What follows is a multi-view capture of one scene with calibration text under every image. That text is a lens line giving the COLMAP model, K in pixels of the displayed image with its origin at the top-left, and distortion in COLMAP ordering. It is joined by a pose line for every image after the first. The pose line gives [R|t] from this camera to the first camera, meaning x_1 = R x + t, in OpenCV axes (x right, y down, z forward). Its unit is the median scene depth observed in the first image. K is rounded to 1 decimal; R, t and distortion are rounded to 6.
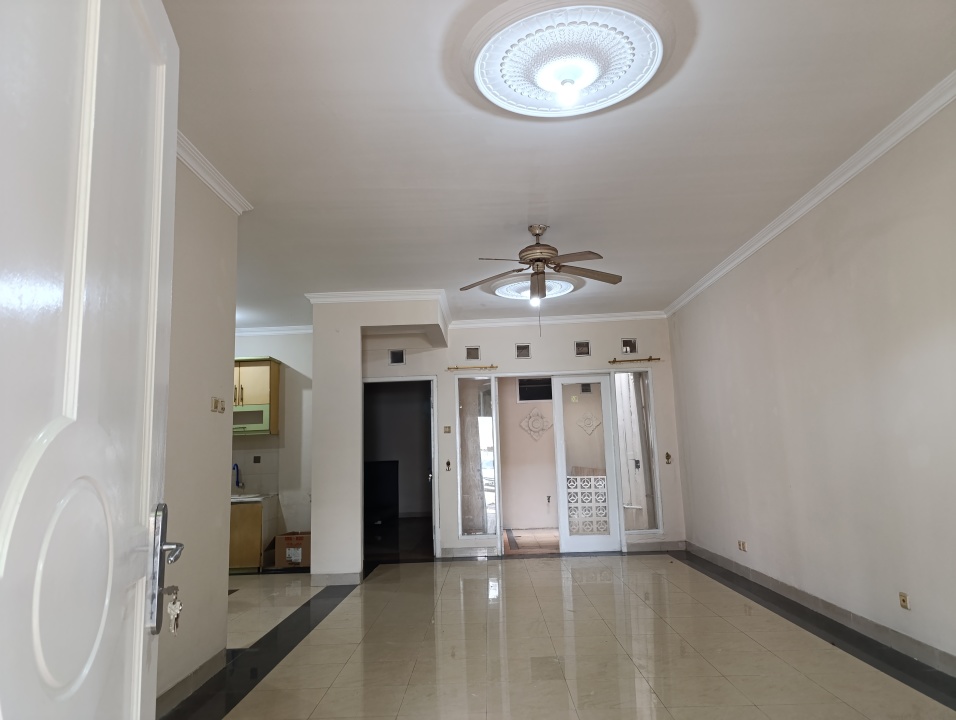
lens RADIAL K [[655.3, 0, 482.4], [0, 655.3, 357.7], [0, 0, 1]] dist [0.040433, -0.036822]
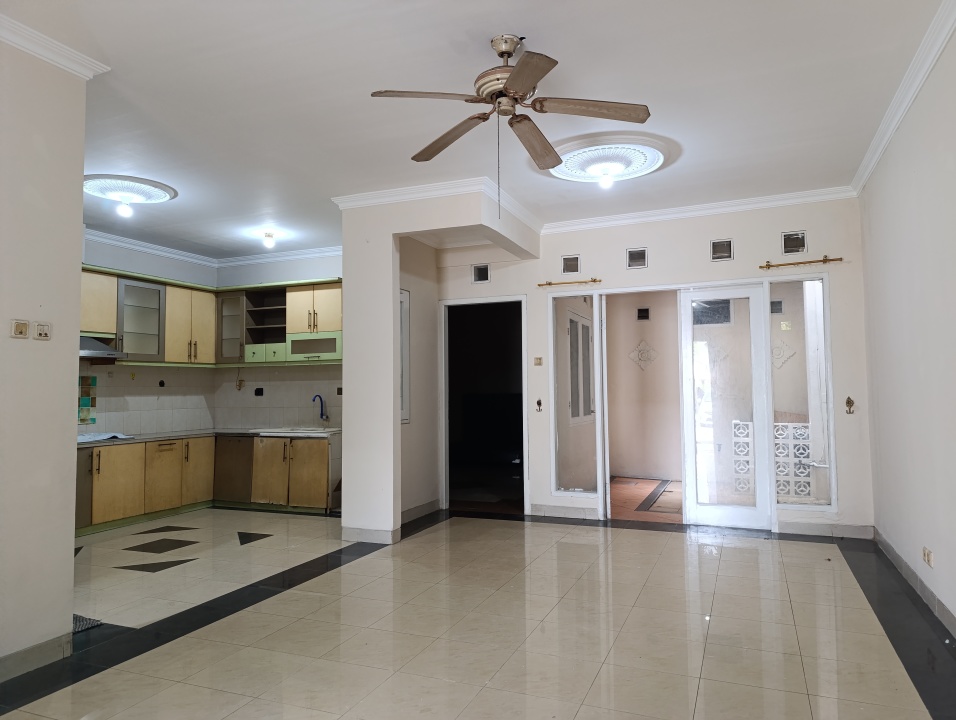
lens RADIAL K [[655.3, 0, 477.2], [0, 655.3, 355.9], [0, 0, 1]] dist [0.040433, -0.036822]
pose [[0.928317, 0.005294, -0.371753, 0.178183], [0.033909, 0.994525, 0.098840, 0.021186], [0.370241, -0.104361, 0.923055, 0.232155]]
